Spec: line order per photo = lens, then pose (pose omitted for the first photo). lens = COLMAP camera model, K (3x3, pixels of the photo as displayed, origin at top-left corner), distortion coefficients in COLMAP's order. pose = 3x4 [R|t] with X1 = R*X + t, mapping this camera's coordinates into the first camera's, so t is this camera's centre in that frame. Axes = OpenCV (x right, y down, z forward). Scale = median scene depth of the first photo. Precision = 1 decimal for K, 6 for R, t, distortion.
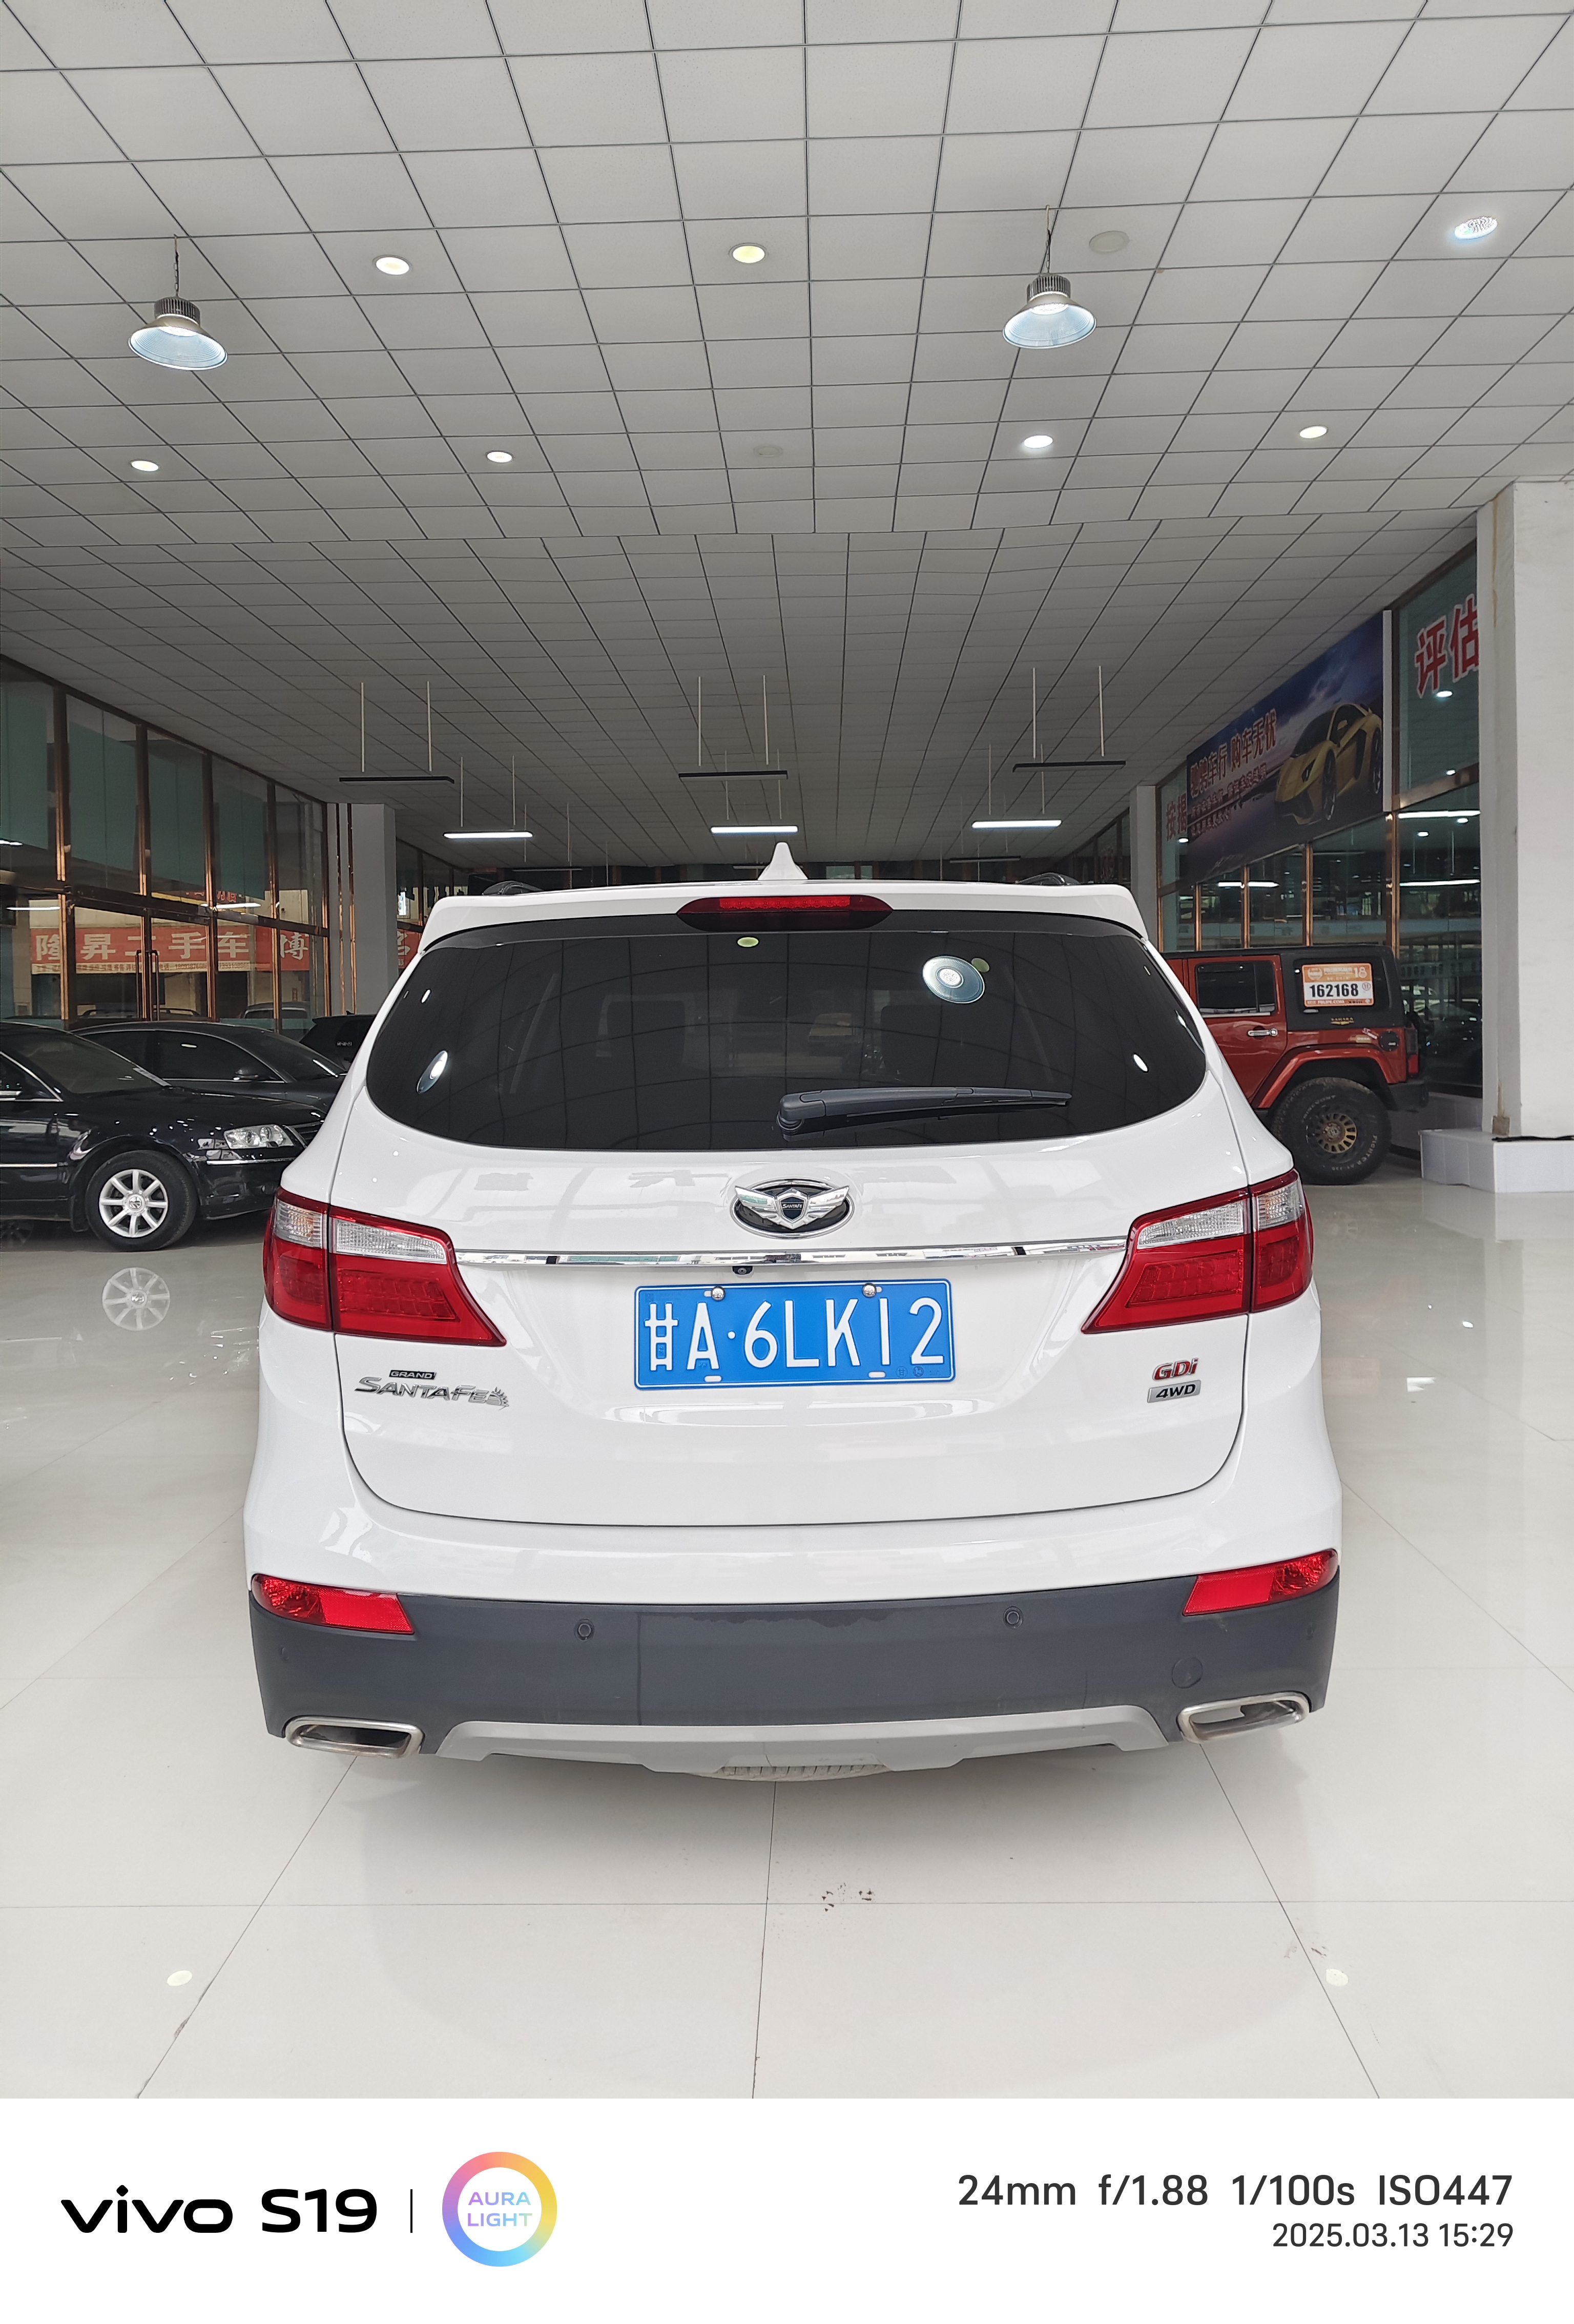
lens RADIAL K [[1455.3, 0, 810.4], [0, 1455.3, 1034.1], [0, 0, 1]] dist [0.015186, -0.002777]
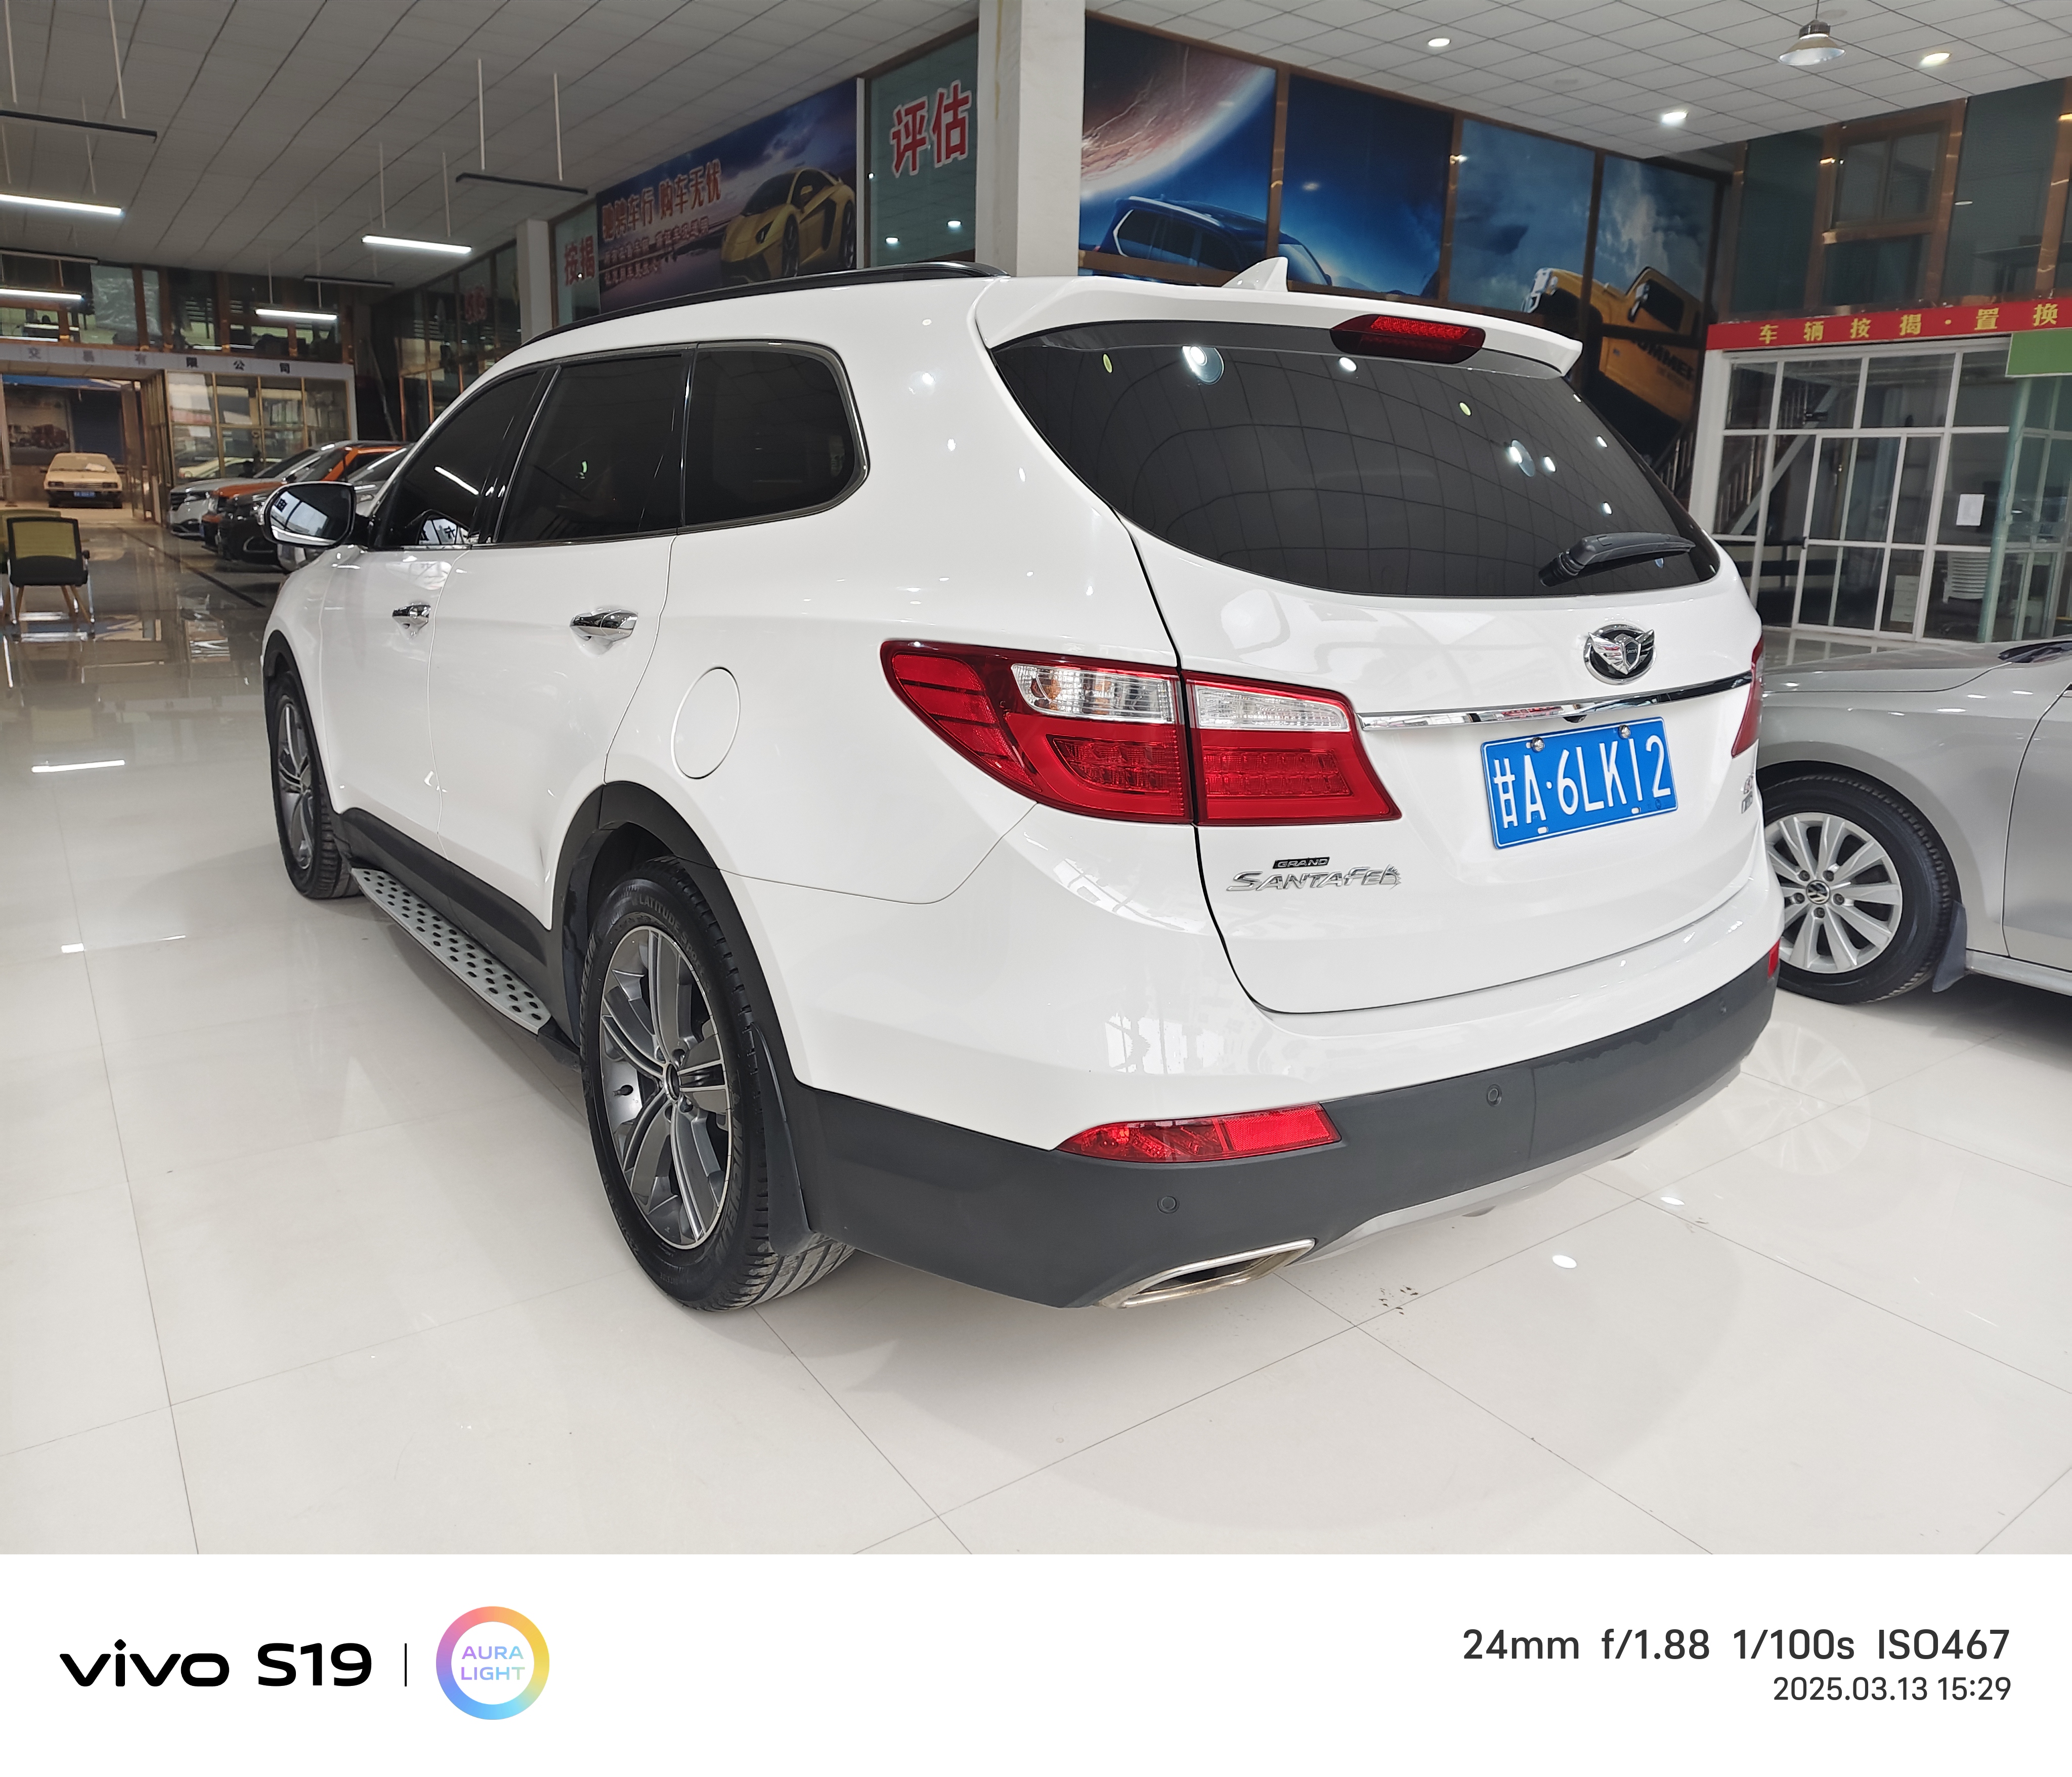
lens RADIAL K [[1421.7, 0, 1086.3], [0, 1421.7, 793.6], [0, 0, 1]] dist [0.006645, -0.001540]
pose [[0.787607, -0.084471, 0.610360, -0.196176], [-0.038377, 0.981911, 0.185414, 0.010269], [-0.614981, -0.169457, 0.770118, 0.100499]]
